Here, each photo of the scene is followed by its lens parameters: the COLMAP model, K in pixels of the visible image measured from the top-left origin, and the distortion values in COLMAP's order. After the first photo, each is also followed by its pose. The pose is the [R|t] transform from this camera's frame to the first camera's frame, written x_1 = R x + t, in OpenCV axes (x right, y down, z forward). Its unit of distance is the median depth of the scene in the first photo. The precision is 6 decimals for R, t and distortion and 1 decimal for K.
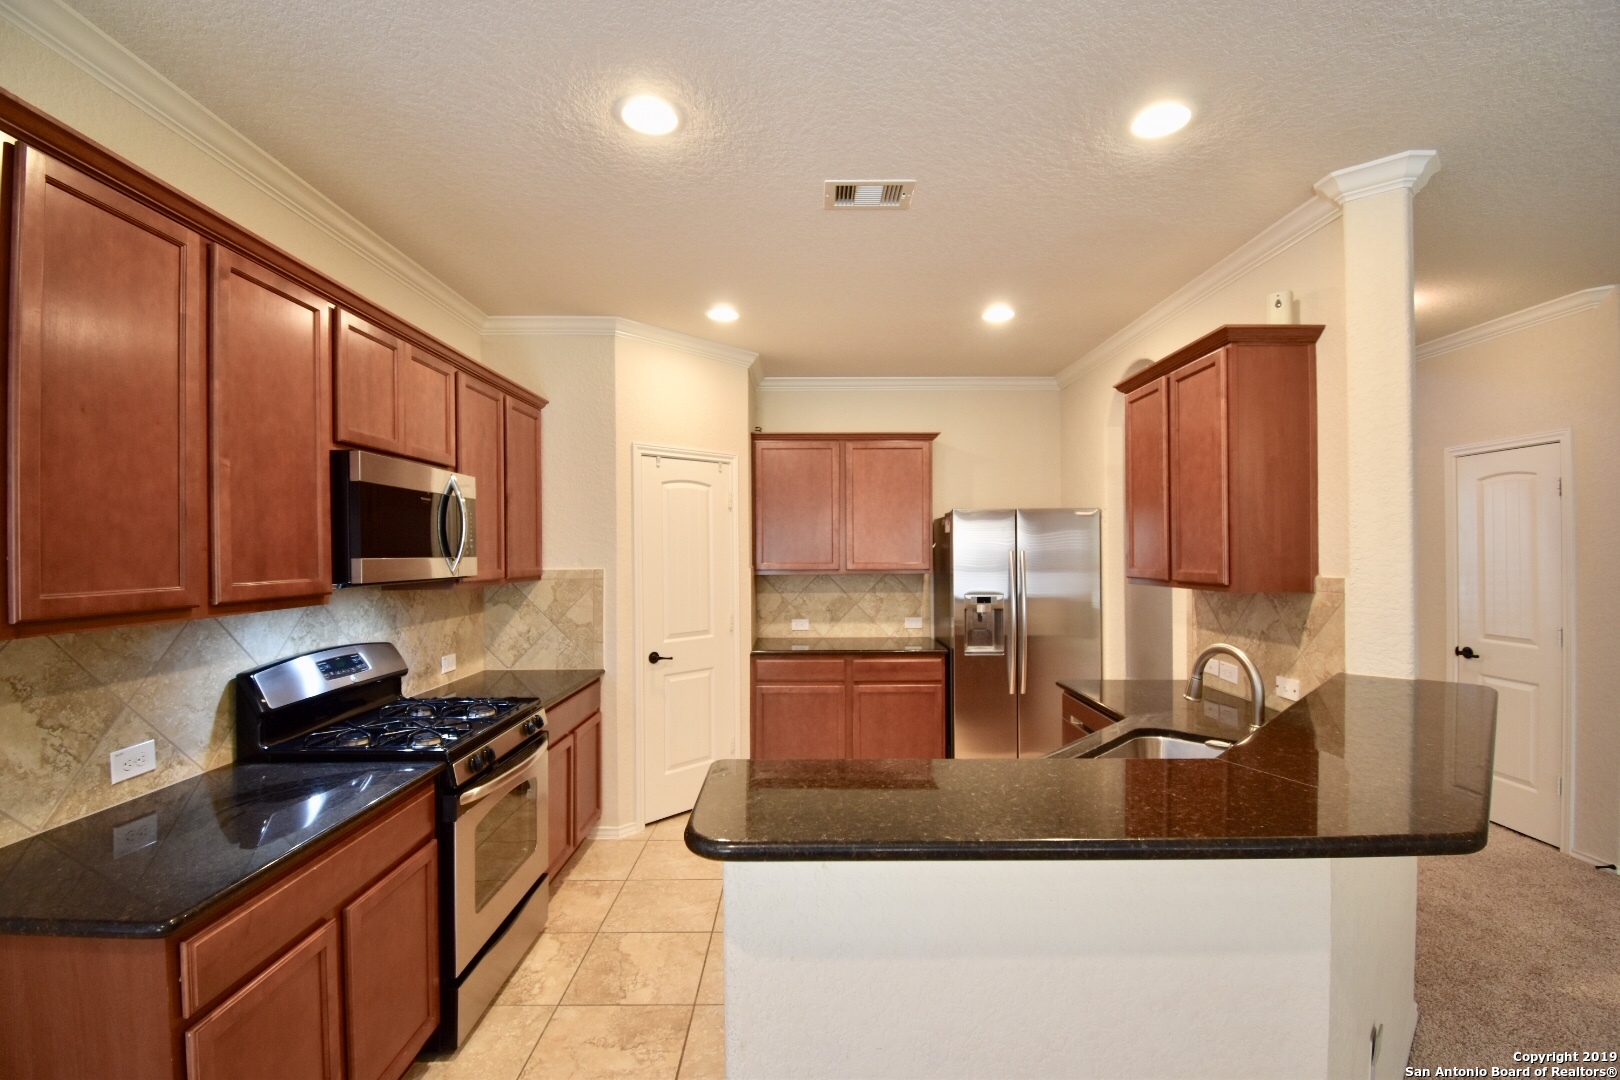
lens RADIAL K [[716.8, 0, 811.6], [0, 716.8, 548.8], [0, 0, 1]] dist [0.009007, -0.017761]
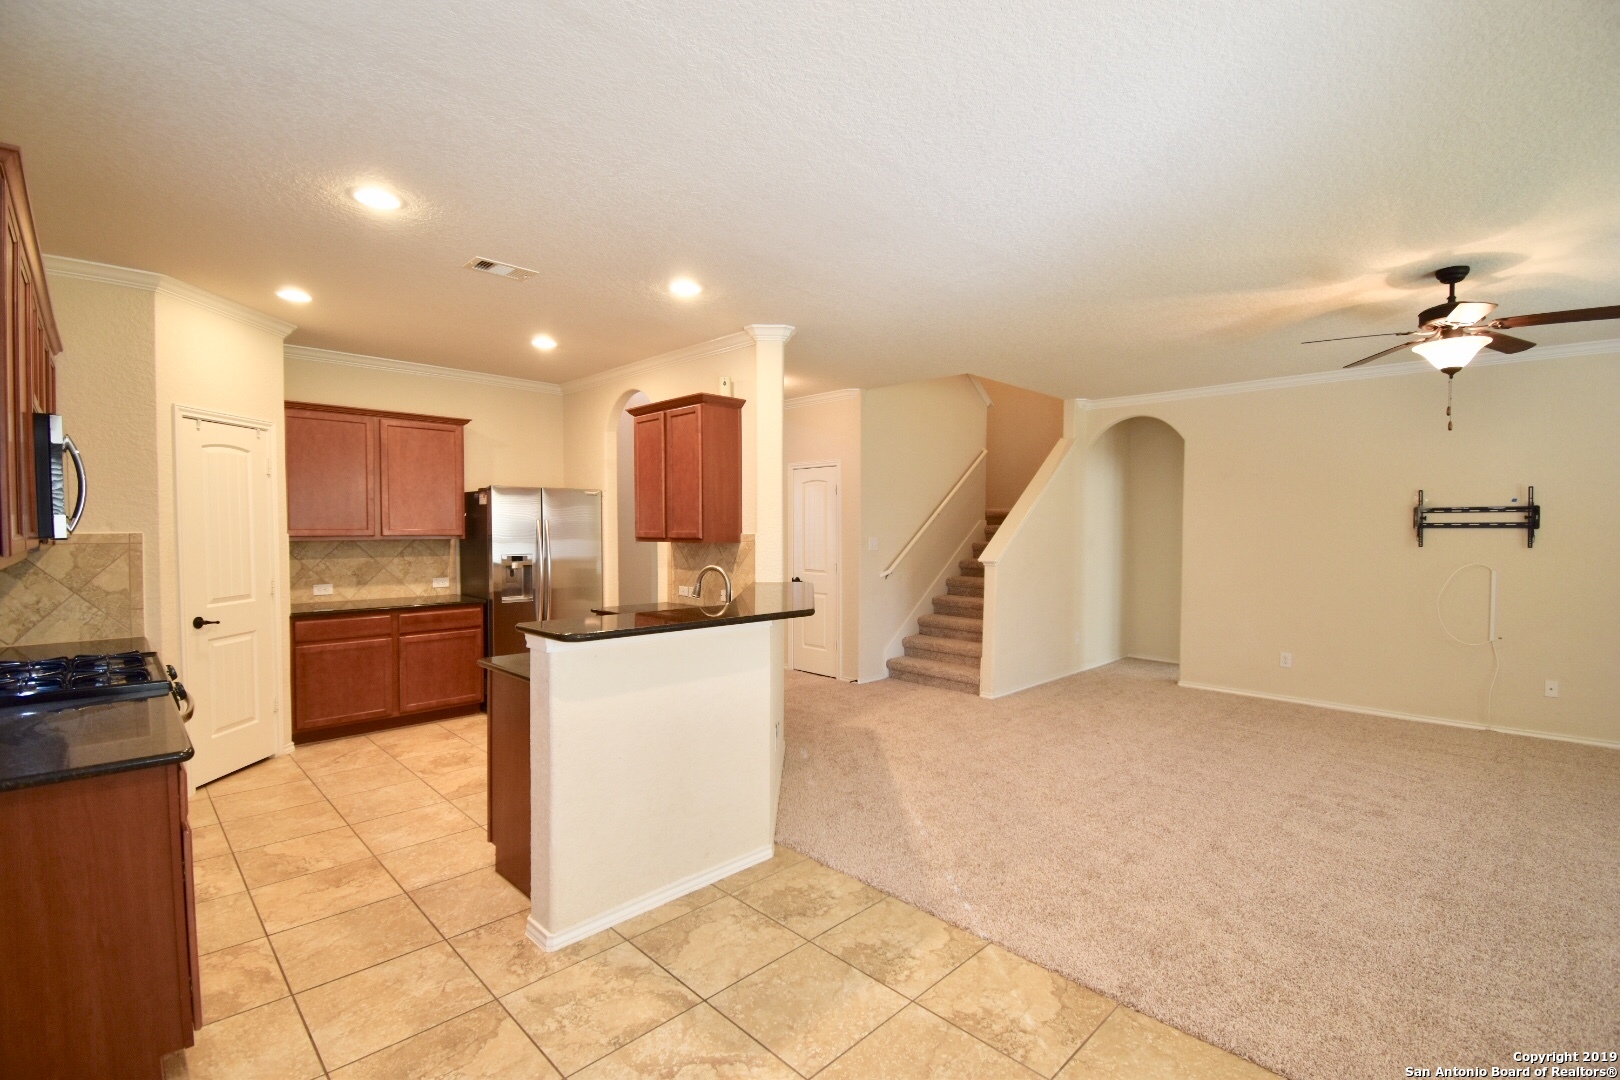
lens RADIAL K [[716.8, 0, 814.0], [0, 716.8, 549.7], [0, 0, 1]] dist [0.009007, -0.017761]
pose [[0.714090, -0.016687, 0.699855, -0.393608], [-0.008318, 0.999443, 0.032317, 0.014980], [-0.700005, -0.028898, 0.713553, -0.392516]]
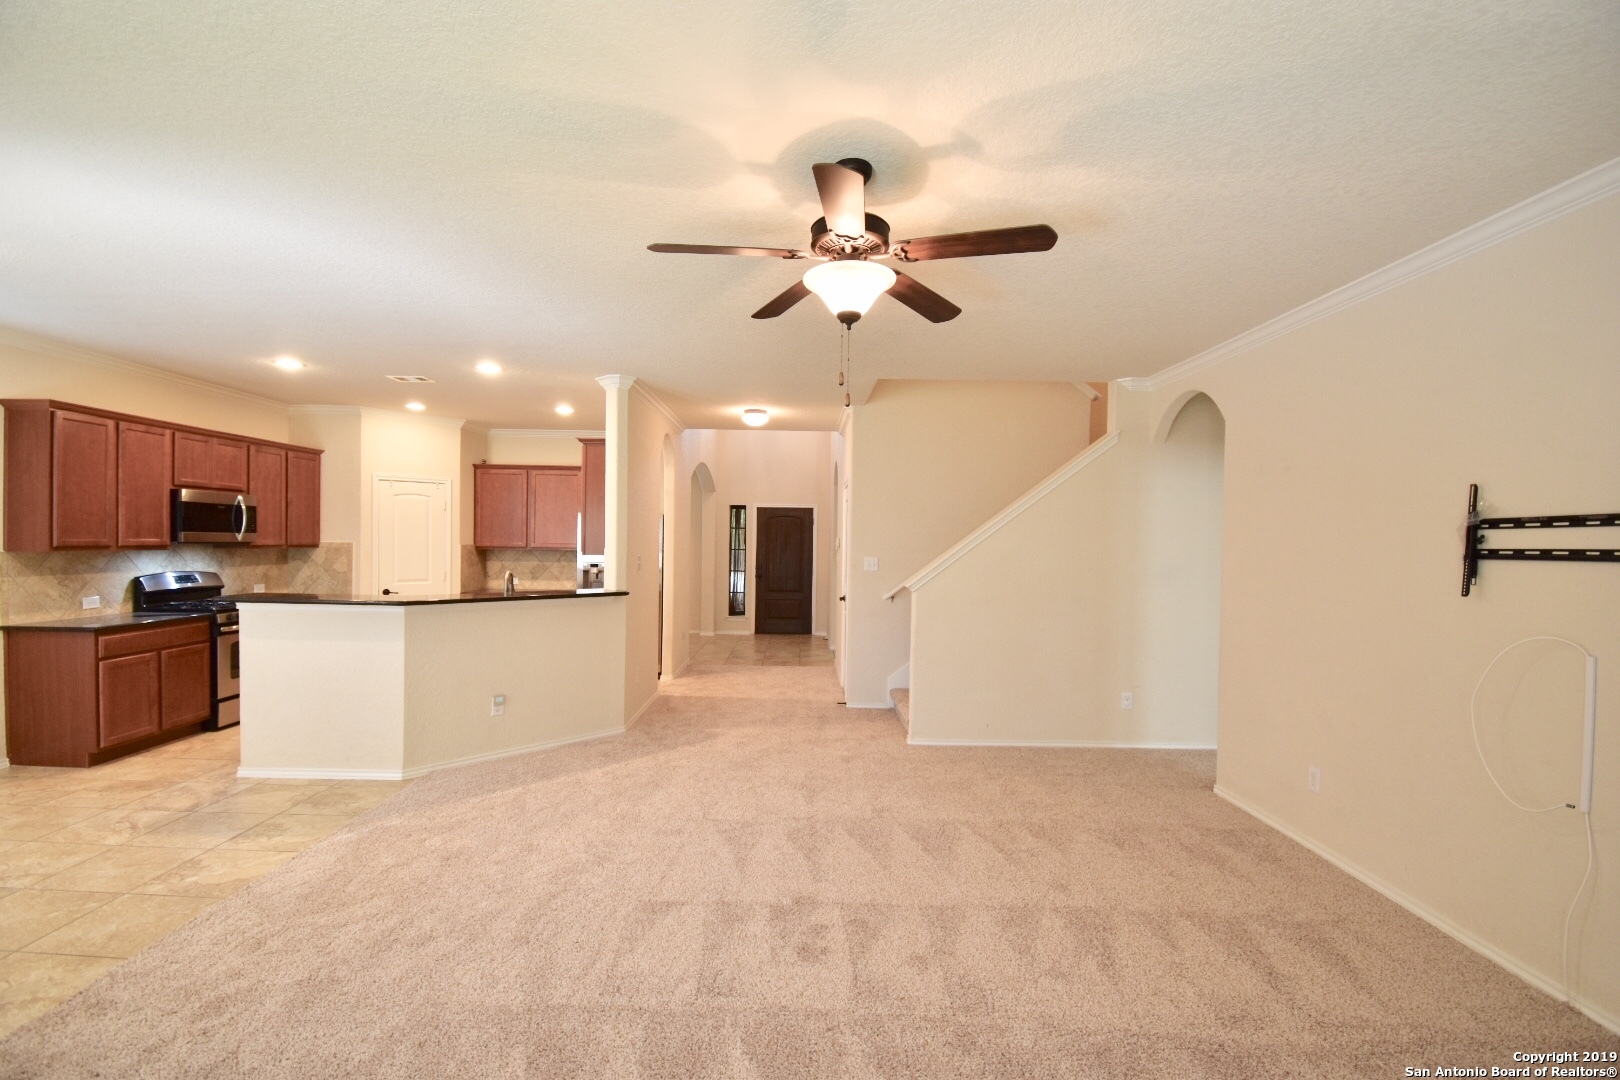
lens RADIAL K [[716.8, 0, 809.5], [0, 716.8, 546.3], [0, 0, 1]] dist [0.009007, -0.017761]
pose [[0.999799, 0.019330, 0.005265, 1.084438], [-0.019381, 0.999766, 0.009645, -0.002225], [-0.005077, -0.009745, 0.999940, -1.056775]]
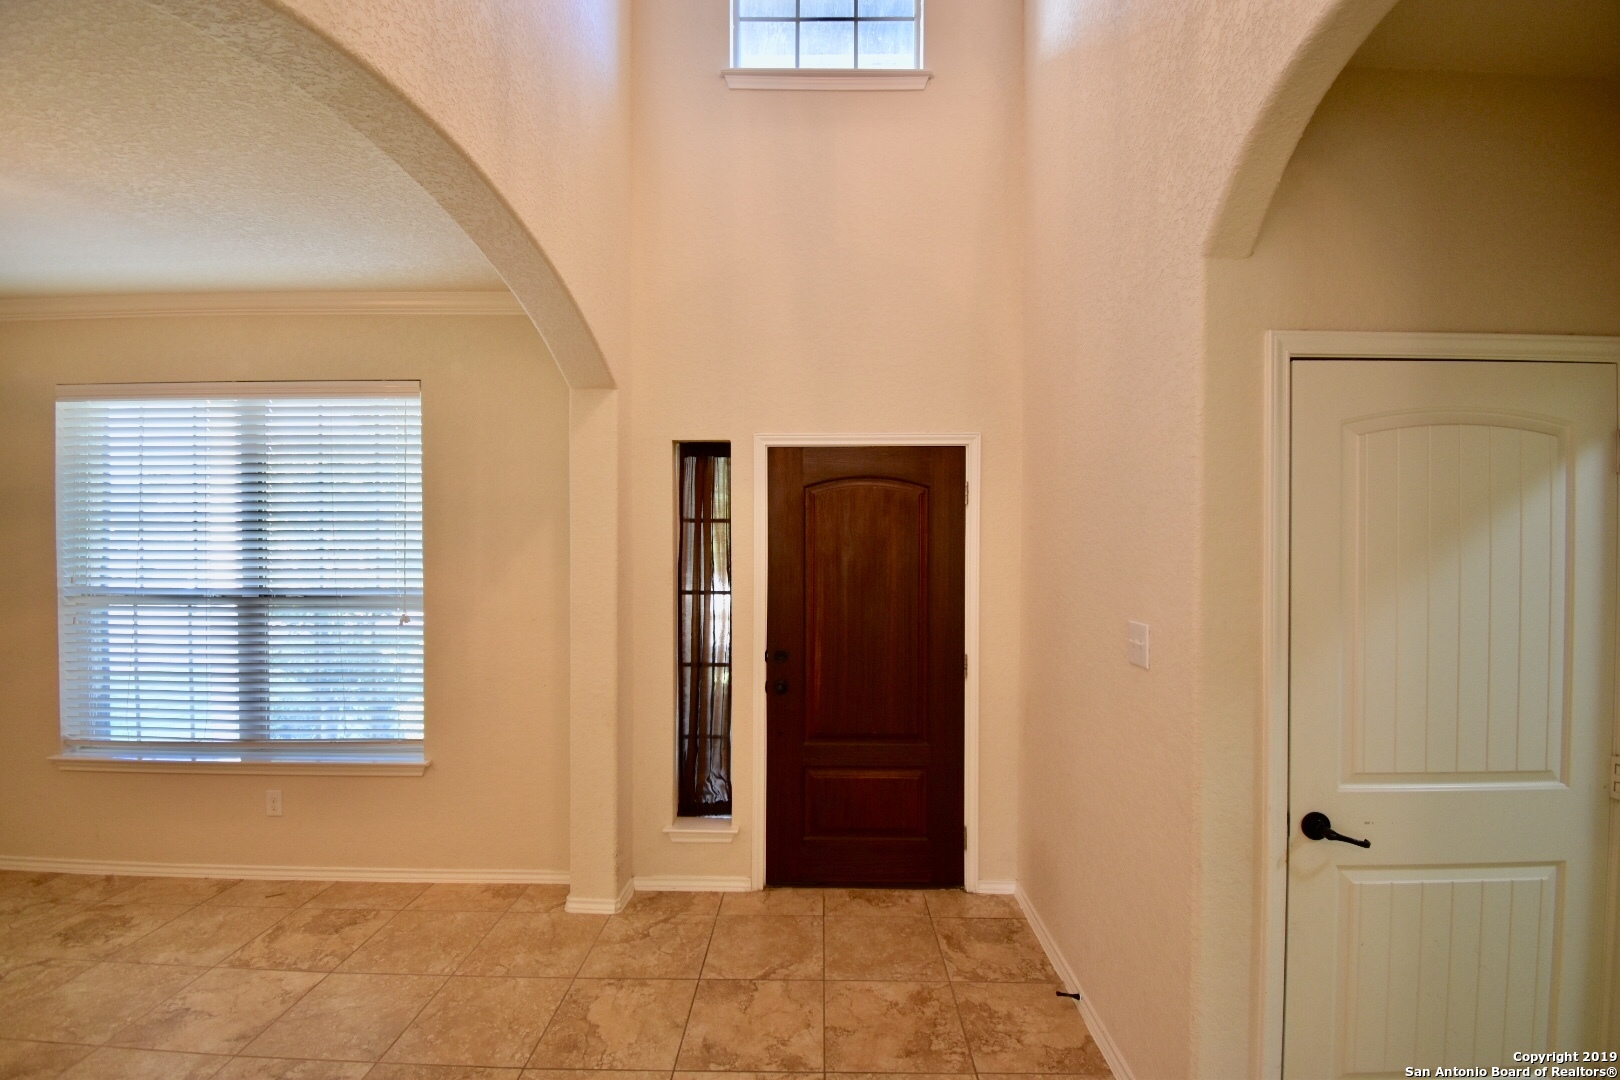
lens RADIAL K [[739.5, 0, 808.4], [0, 739.5, 546.9], [0, 0, 1]] dist [-0.000316, -0.000006]
pose [[0.999817, 0.004509, -0.018596, 0.907080], [-0.004341, 0.999950, 0.009051, -0.026497], [0.018636, -0.008969, 0.999786, 1.638232]]
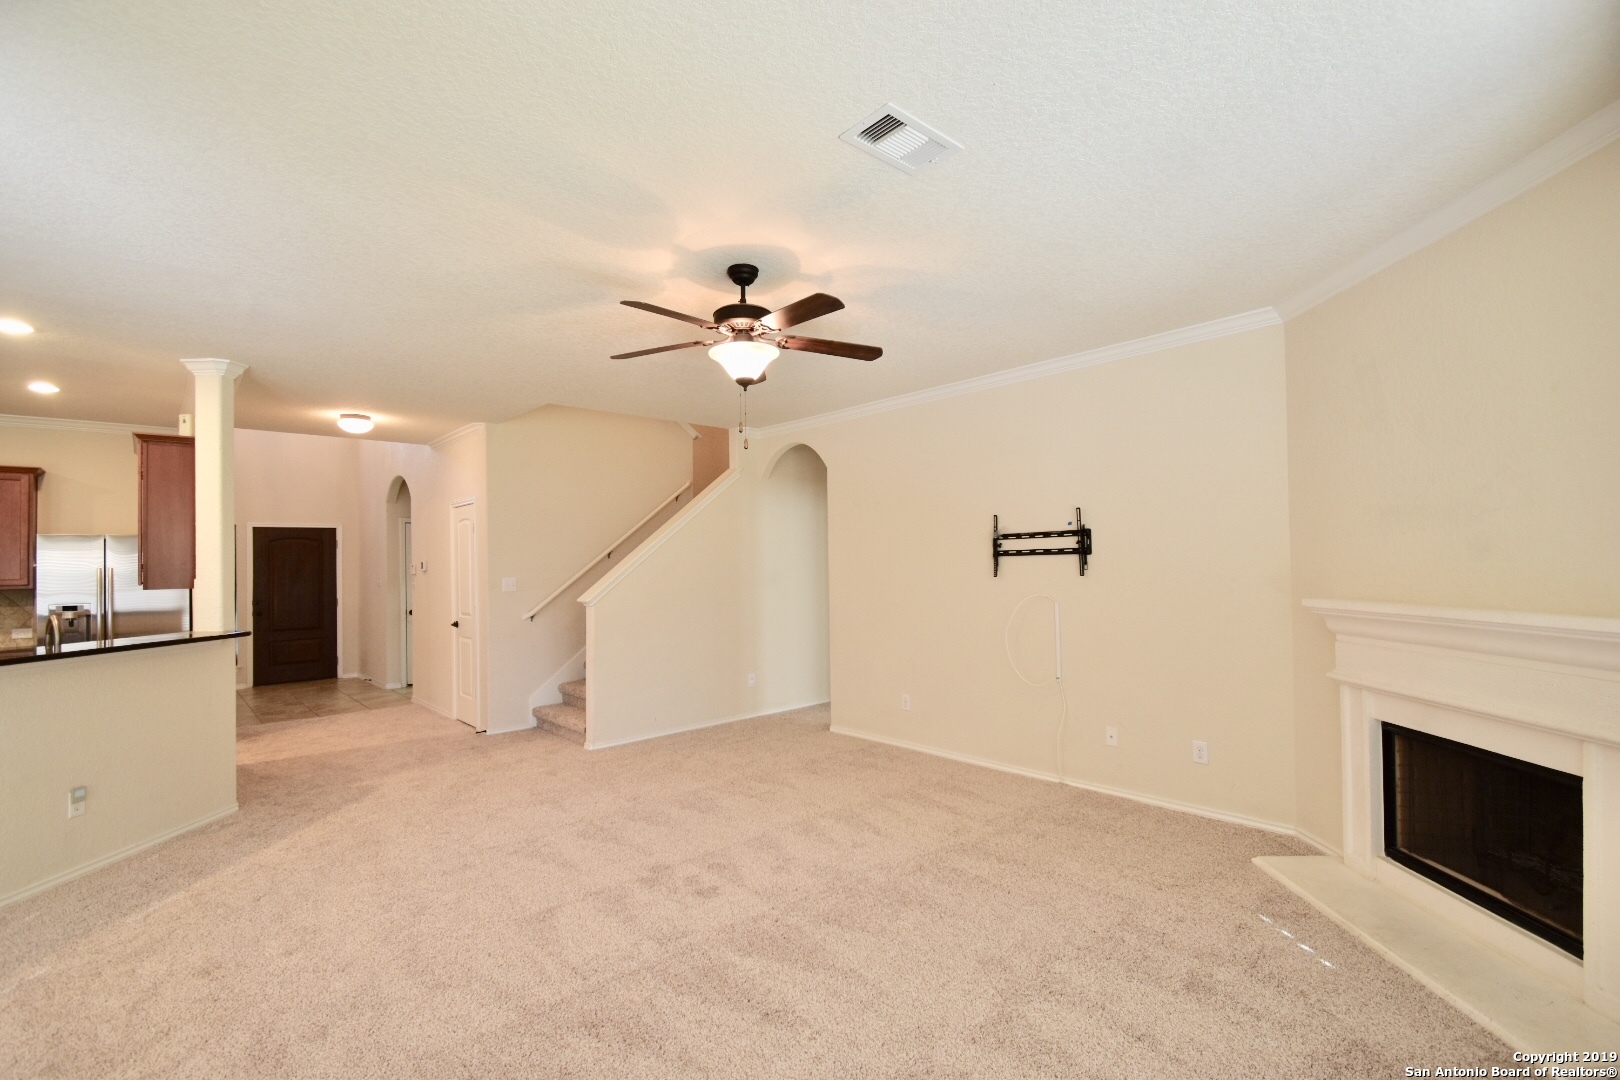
lens RADIAL K [[716.8, 0, 813.9], [0, 716.8, 547.4], [0, 0, 1]] dist [0.009007, -0.017761]
pose [[0.735839, 0.004827, 0.677140, 0.515572], [0.013368, 0.999676, -0.021652, 0.015406], [-0.677025, 0.024984, 0.735536, -1.086900]]
